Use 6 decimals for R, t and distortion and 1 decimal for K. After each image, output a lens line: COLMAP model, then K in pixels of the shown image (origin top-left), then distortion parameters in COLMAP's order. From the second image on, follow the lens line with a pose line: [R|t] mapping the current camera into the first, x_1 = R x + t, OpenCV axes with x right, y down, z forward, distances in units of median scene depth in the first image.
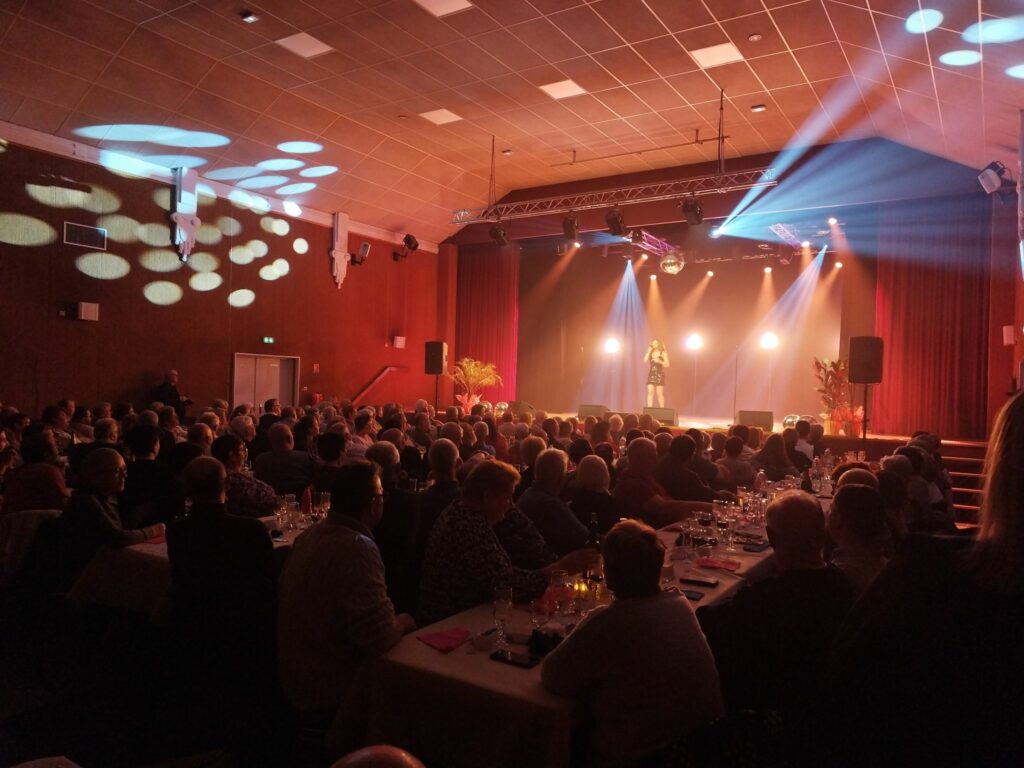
lens RADIAL K [[722.9, 0, 514.3], [0, 722.9, 383.3], [0, 0, 1]] dist [0.016175, -0.023990]
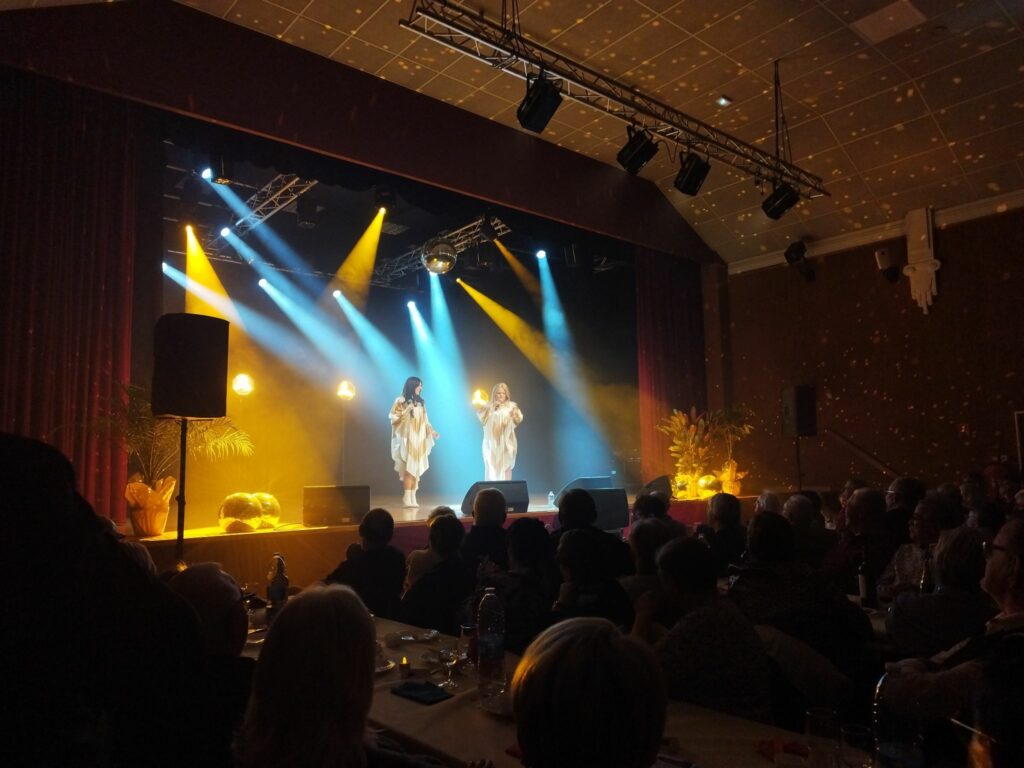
lens RADIAL K [[722.9, 0, 514.3], [0, 722.9, 383.3], [0, 0, 1]] dist [0.016175, -0.023990]
pose [[-0.288547, -0.129679, -0.948643, 0.676590], [0.018405, 0.989851, -0.140910, 0.034196], [0.957289, -0.058119, -0.283232, 1.035269]]
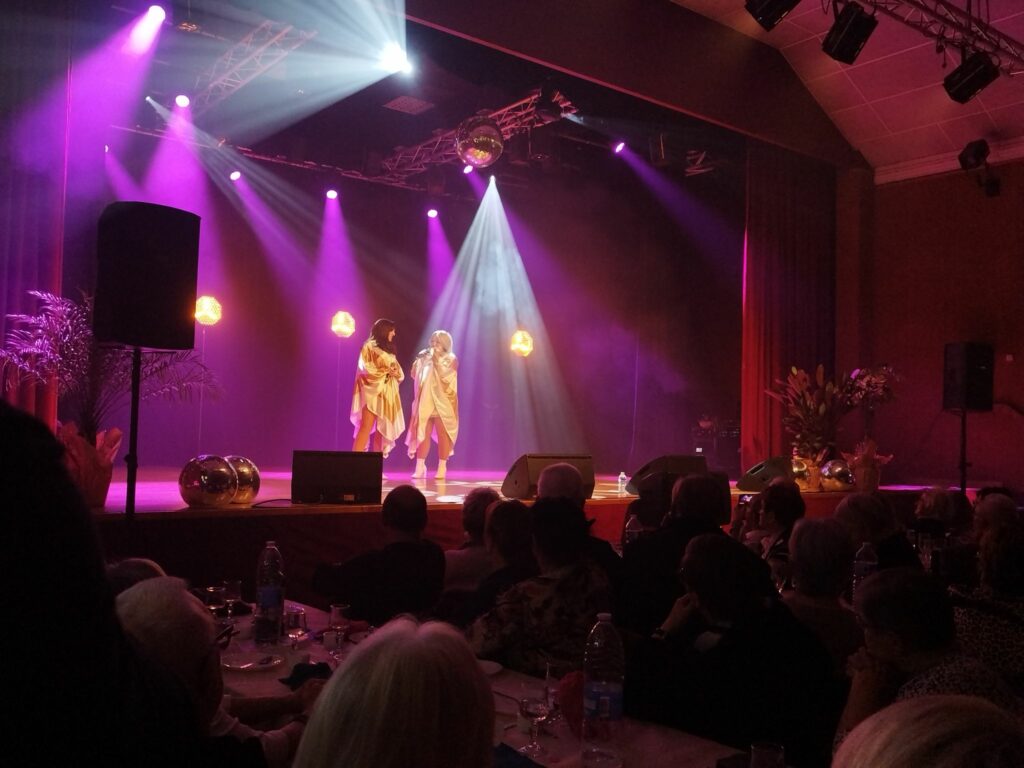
lens RADIAL K [[960.5, 0, 515.3], [0, 960.5, 381.2], [0, 0, 1]] dist [0.011574, -0.018070]
pose [[-0.323333, -0.087499, -0.942231, 0.659554], [-0.026764, 0.996163, -0.083323, 0.034537], [0.945907, -0.001723, -0.324434, 1.014242]]
